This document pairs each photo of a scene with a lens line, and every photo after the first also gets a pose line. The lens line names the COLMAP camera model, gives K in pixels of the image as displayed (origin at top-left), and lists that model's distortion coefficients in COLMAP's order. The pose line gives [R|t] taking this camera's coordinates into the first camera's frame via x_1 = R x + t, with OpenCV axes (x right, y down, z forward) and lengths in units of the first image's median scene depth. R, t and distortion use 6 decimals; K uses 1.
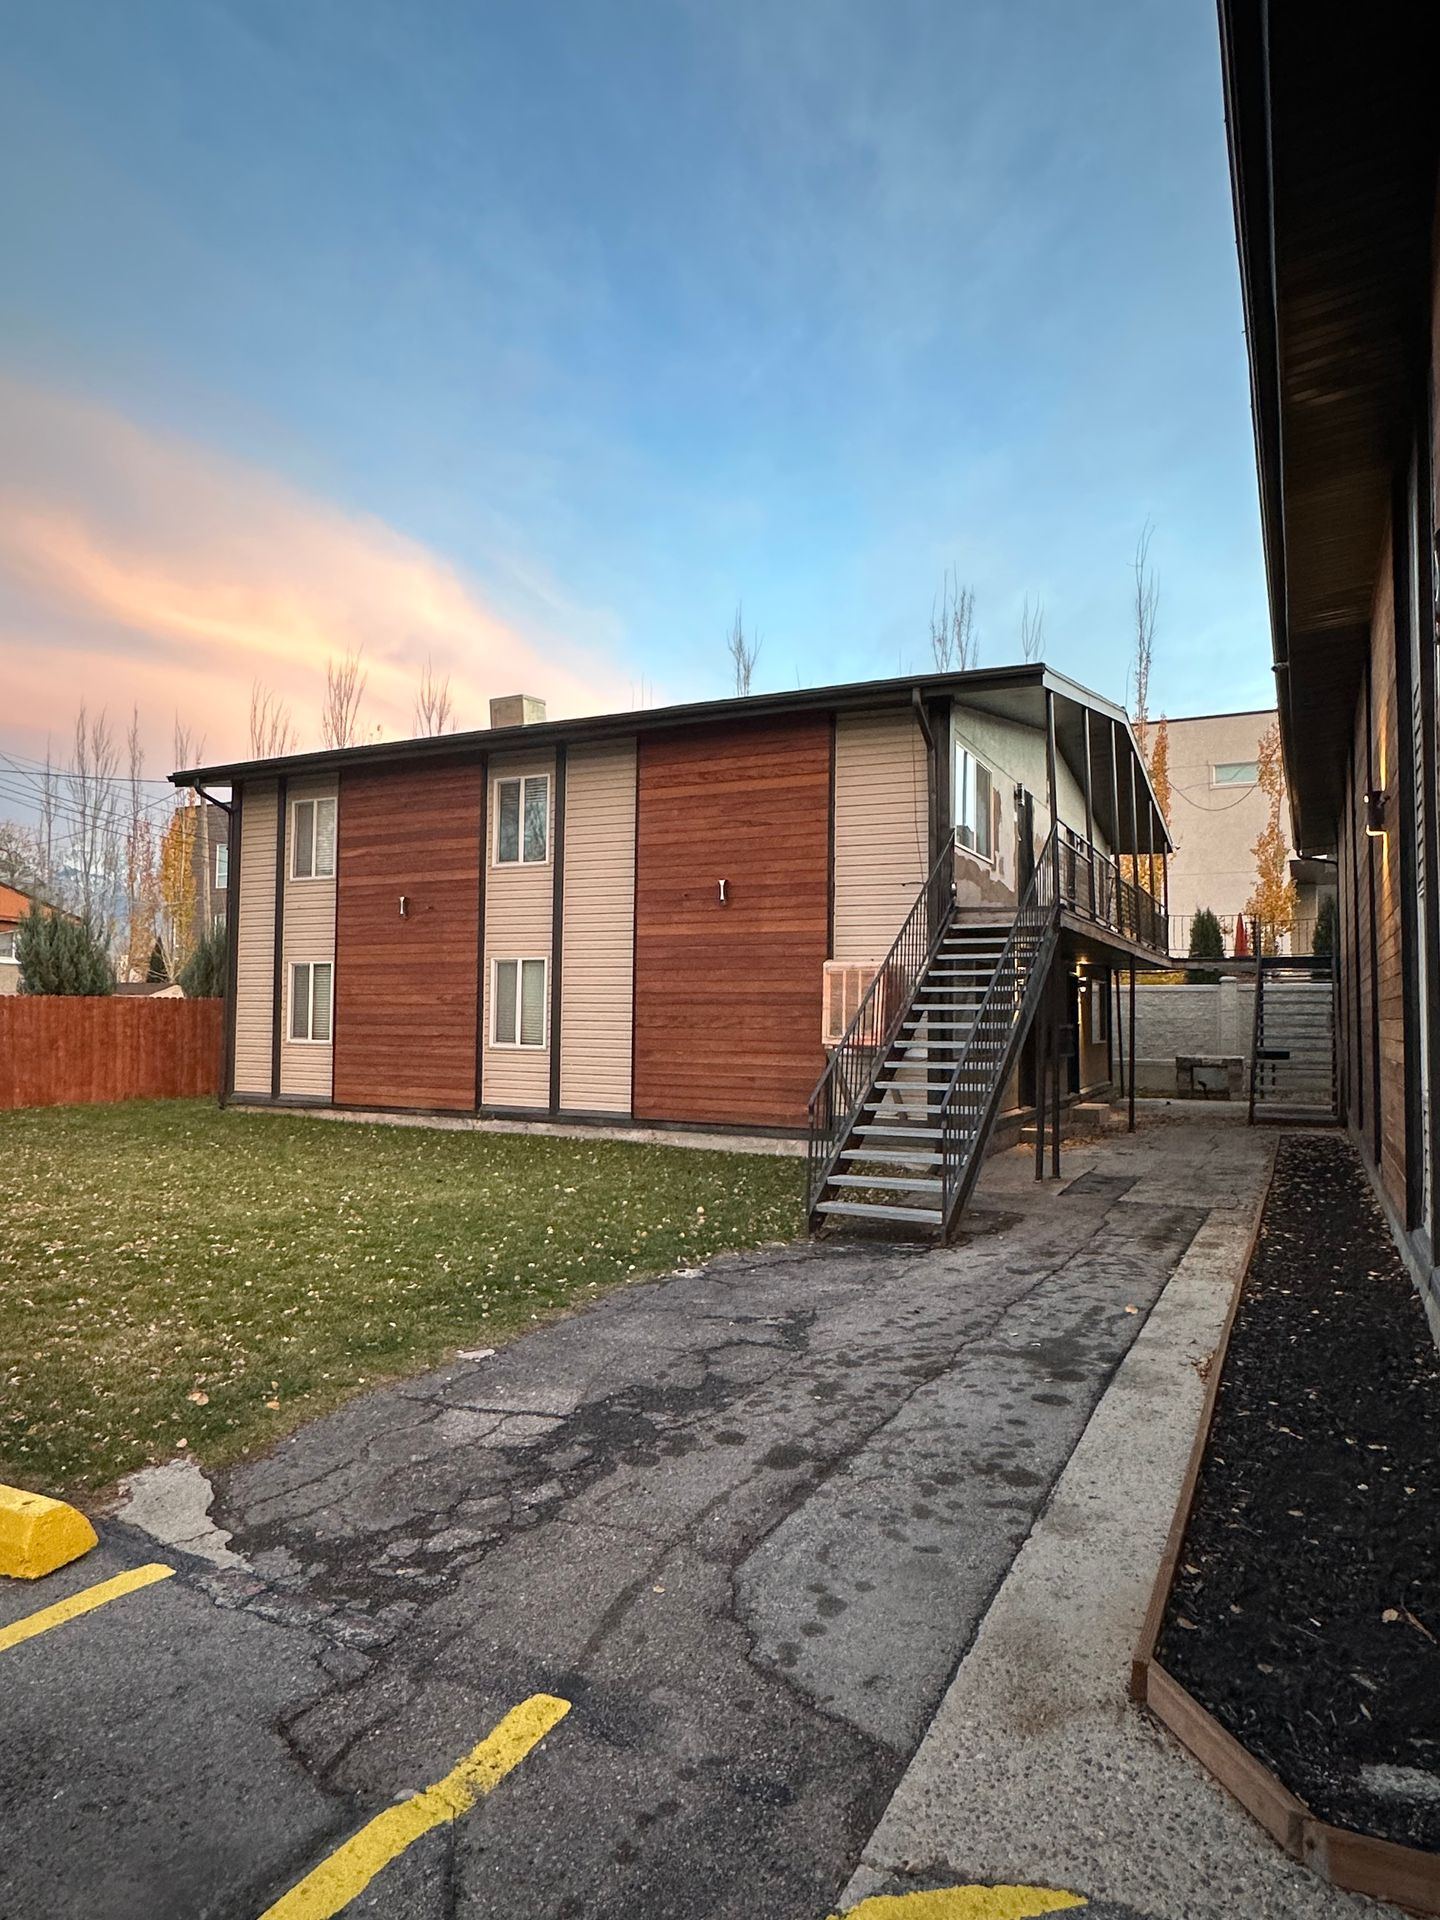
lens RADIAL K [[1161.9, 0, 707.6], [0, 1161.9, 962.4], [0, 0, 1]] dist [-0.001658, -0.002877]
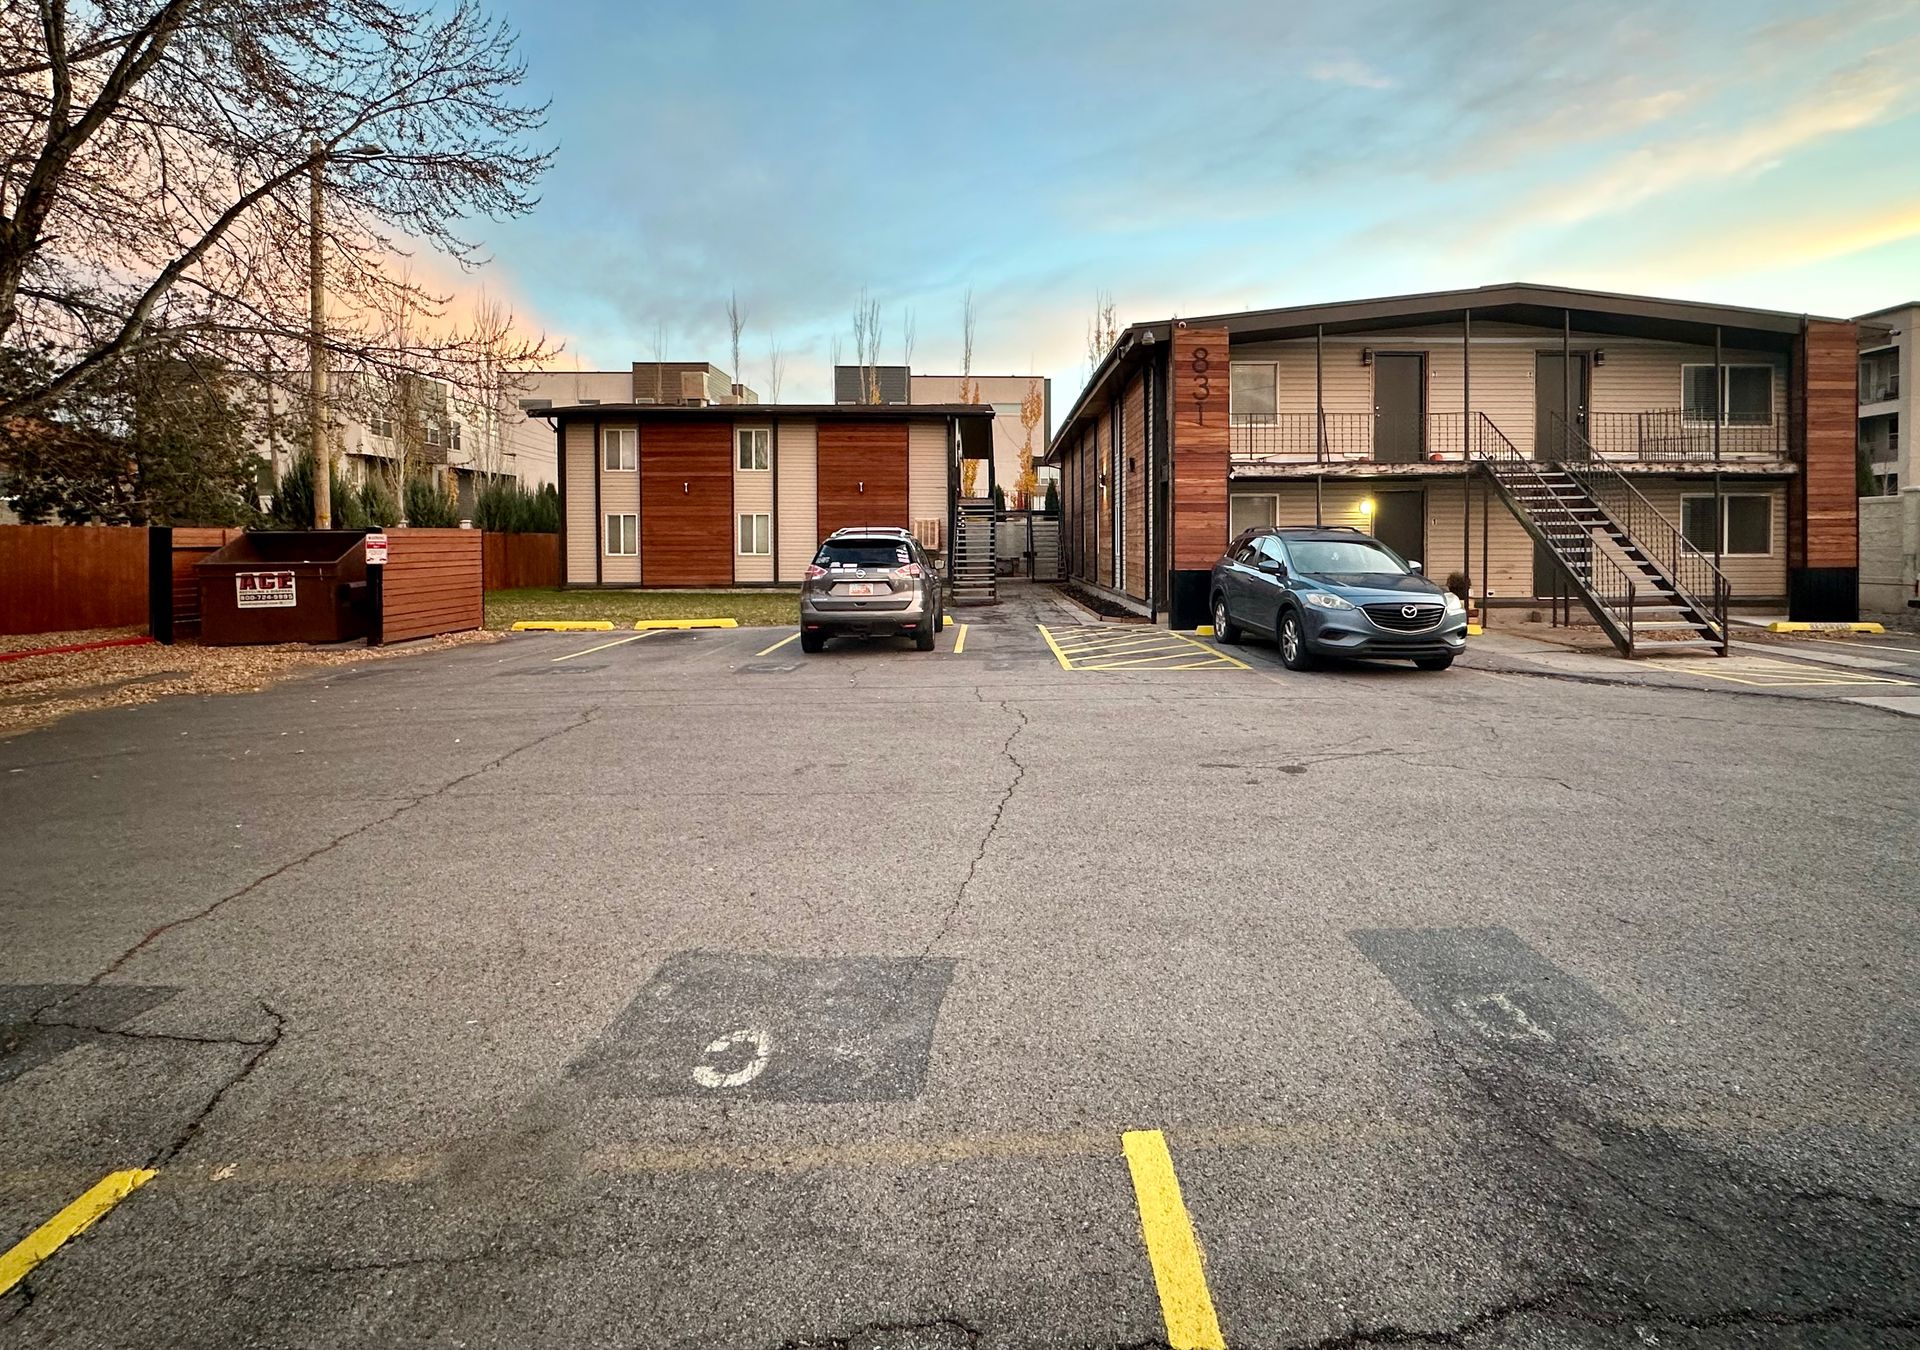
lens RADIAL K [[954.0, 0, 1026.9], [0, 954.0, 563.7], [0, 0, 1]] dist [-0.004462, 0.002085]
pose [[0.868285, -0.023568, 0.495506, -0.652046], [-0.011712, 0.997618, 0.067974, -0.040539], [-0.495928, -0.064824, 0.865941, -0.868689]]
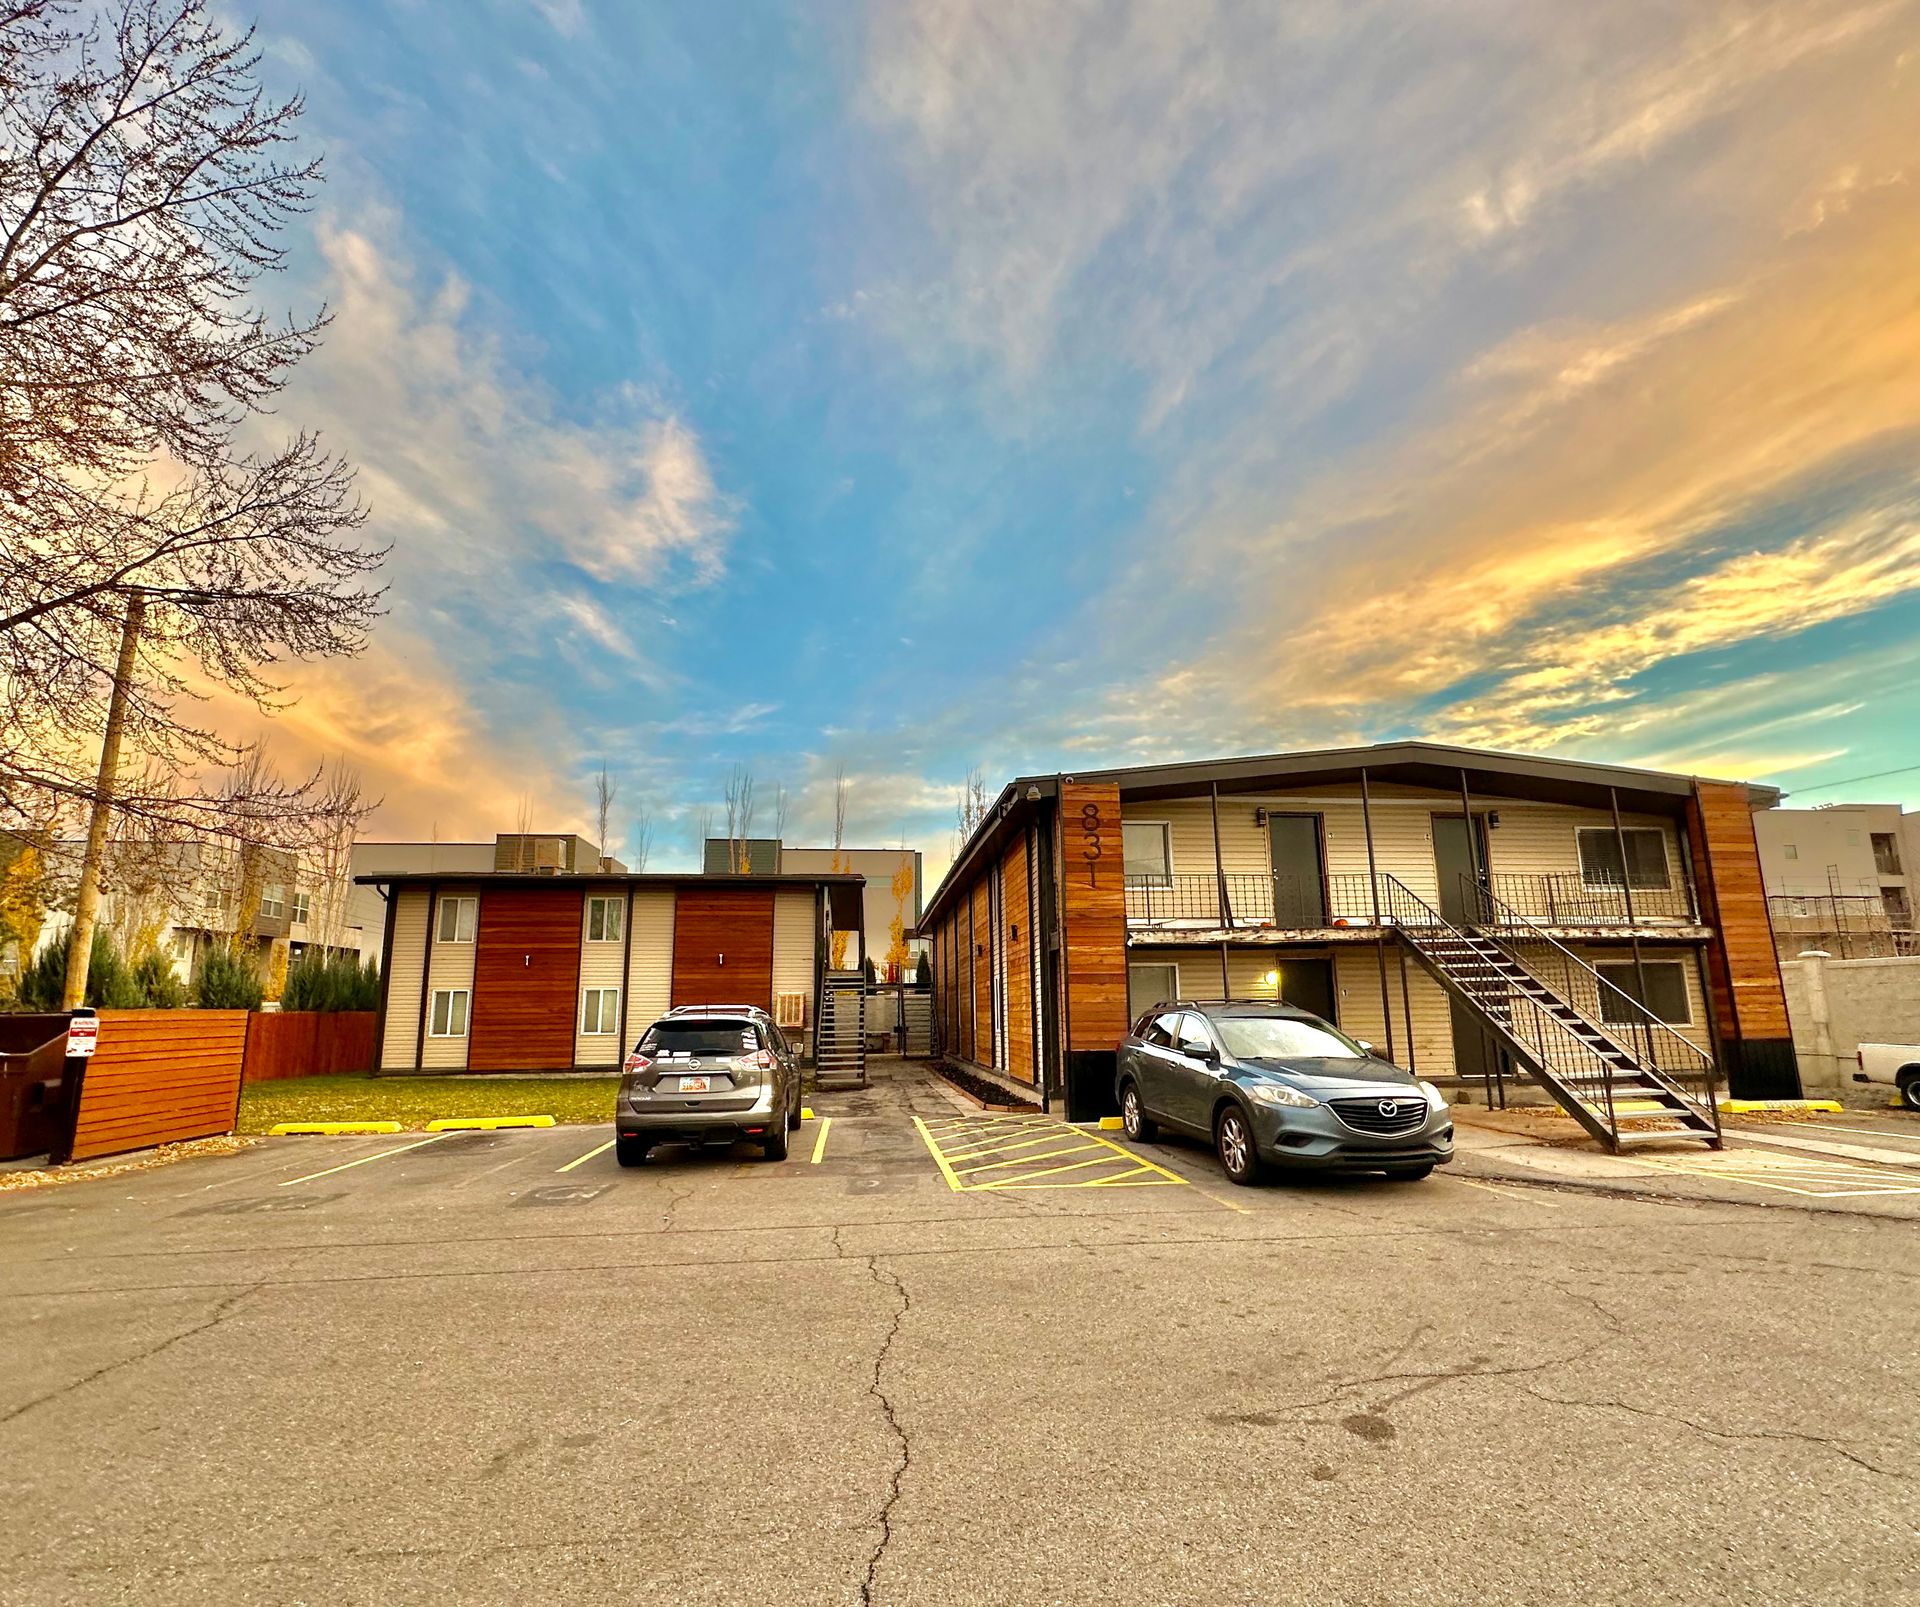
lens RADIAL K [[908.2, 0, 963.2], [0, 908.2, 855.2], [0, 0, 1]] dist [-0.003260, 0.000032]
pose [[0.829776, 0.076186, 0.552872, -0.567646], [-0.005905, 0.991782, -0.127806, -0.038535], [-0.558065, 0.102786, 0.823407, -0.710556]]
